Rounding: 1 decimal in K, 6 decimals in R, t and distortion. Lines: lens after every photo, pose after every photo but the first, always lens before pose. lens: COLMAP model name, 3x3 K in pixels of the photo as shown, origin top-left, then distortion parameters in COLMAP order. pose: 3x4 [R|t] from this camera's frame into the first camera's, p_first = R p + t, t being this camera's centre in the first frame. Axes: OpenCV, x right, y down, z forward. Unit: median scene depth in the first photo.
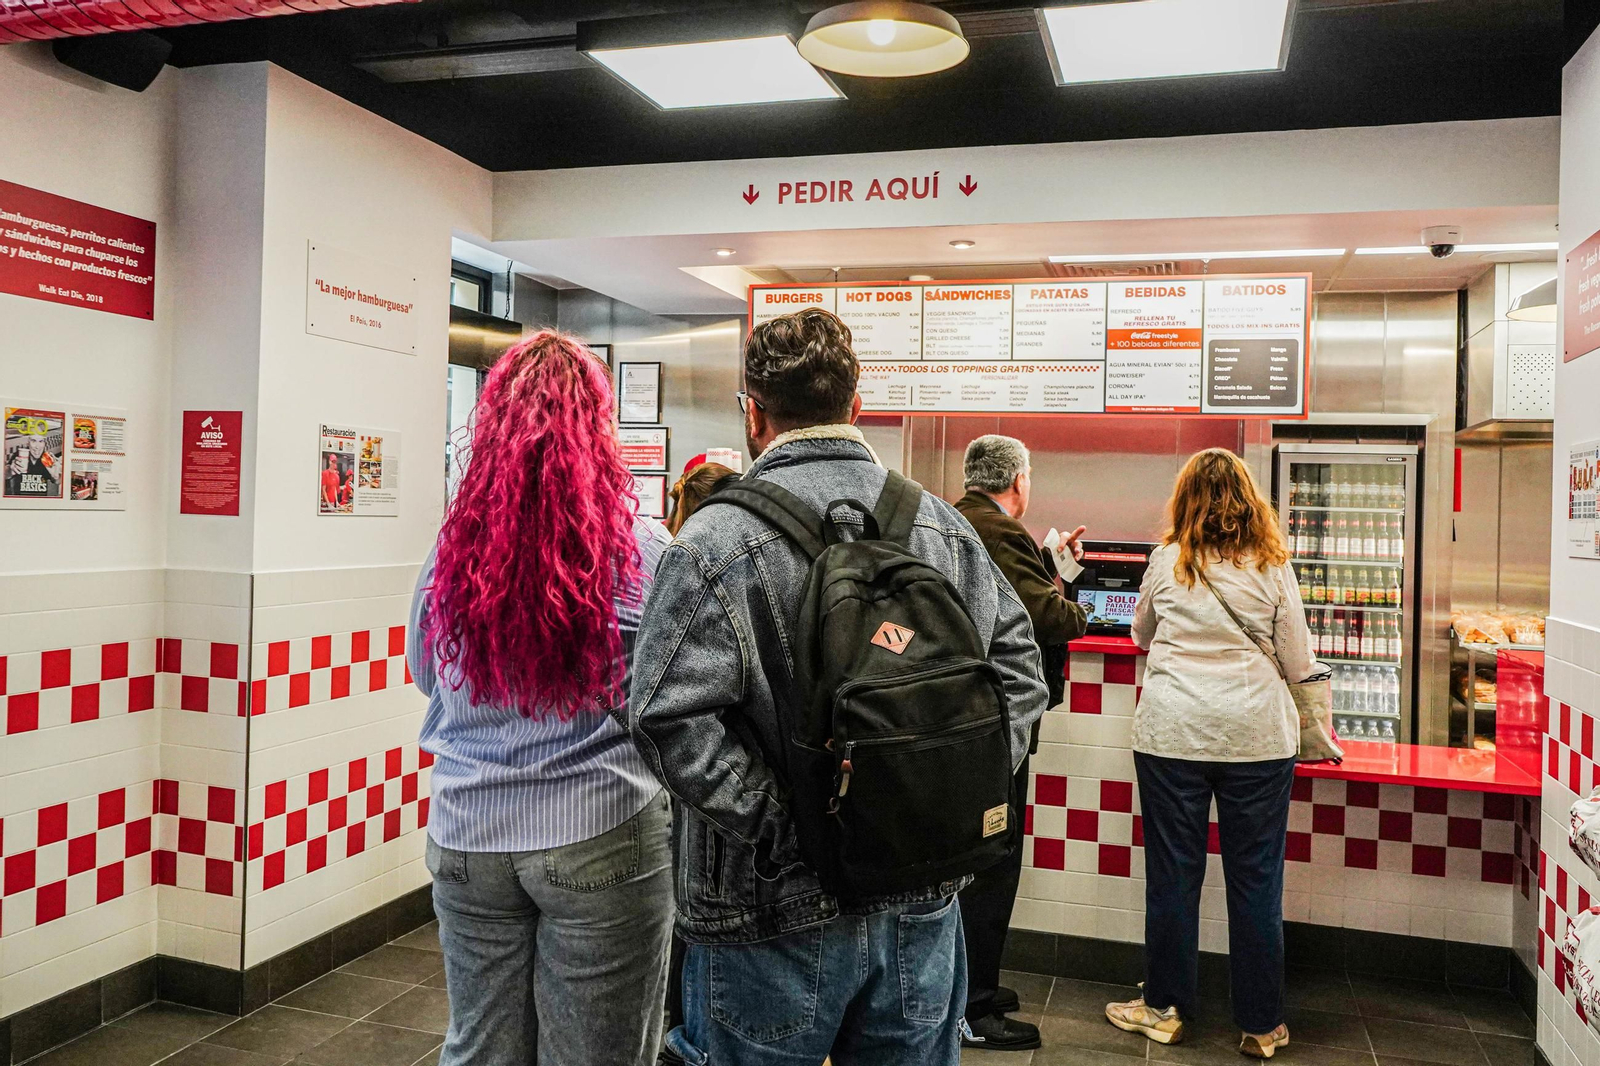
lens RADIAL K [[1399.3, 0, 741.2], [0, 1399.3, 477.0], [0, 0, 1]] dist [-0.031891, 0.039116]
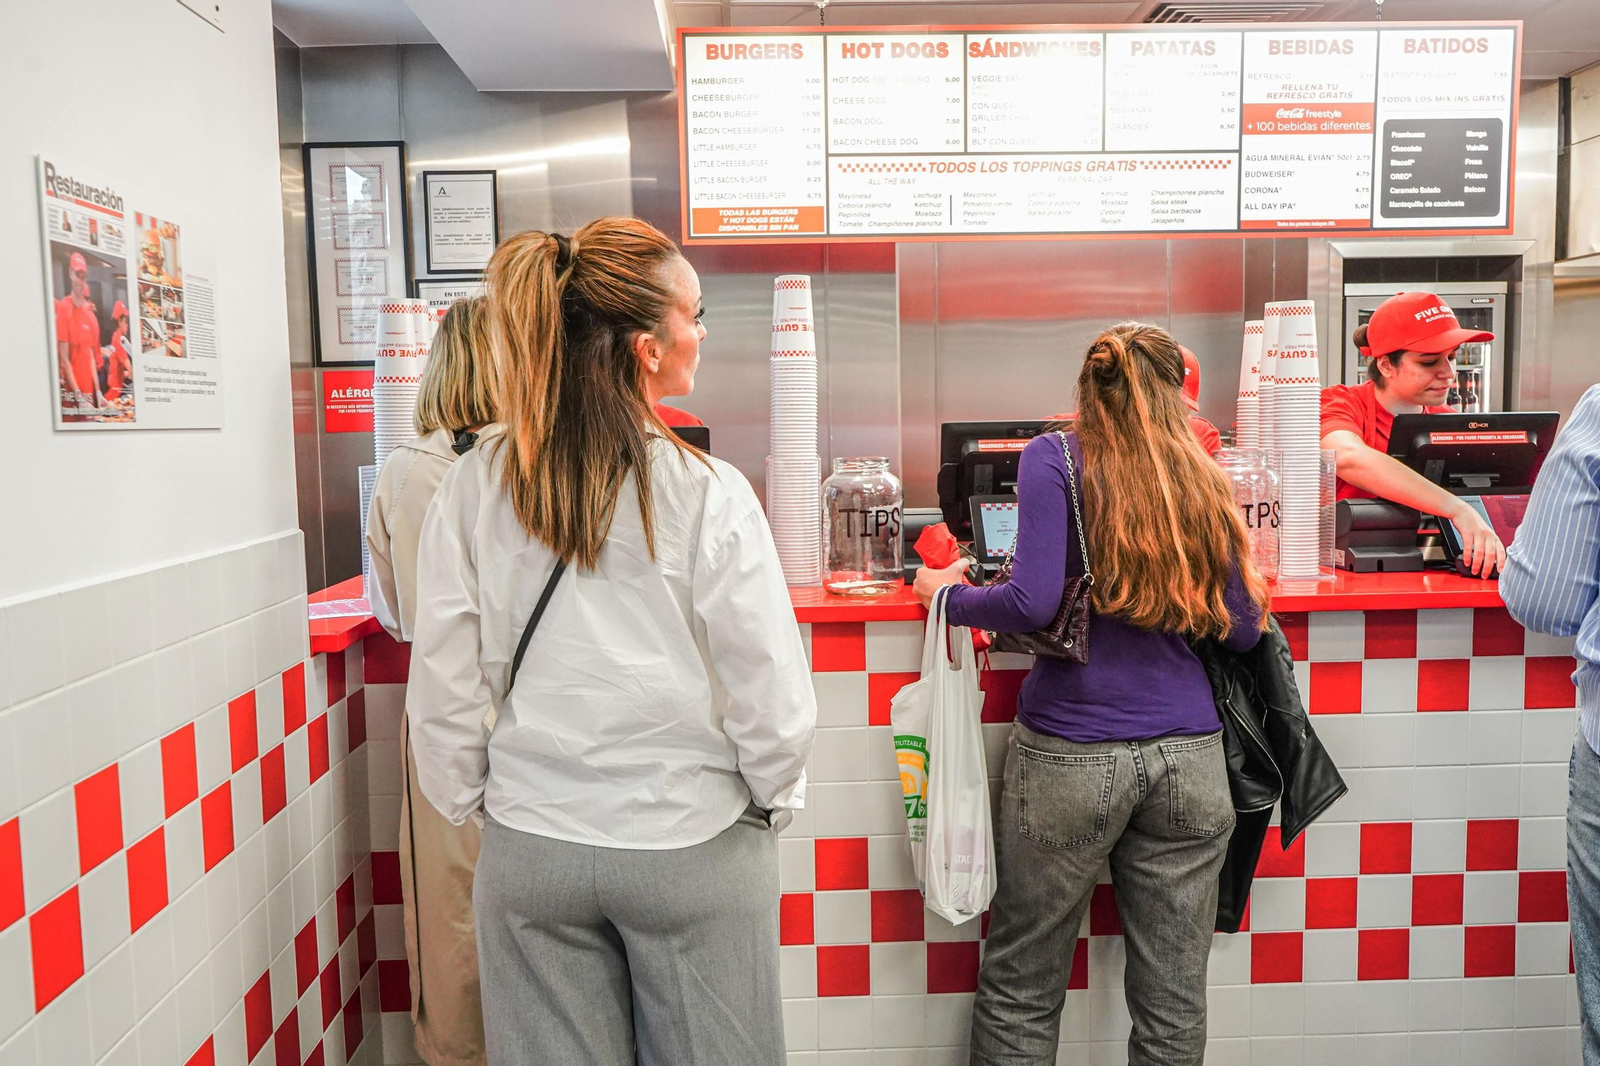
lens RADIAL K [[1399.3, 0, 796.9], [0, 1399.3, 512.2], [0, 0, 1]] dist [-0.031891, 0.039116]
pose [[0.935751, -0.072526, 0.345124, -0.182536], [0.042834, 0.994753, 0.092906, 0.017475], [-0.350051, -0.072154, 0.933948, 0.443289]]
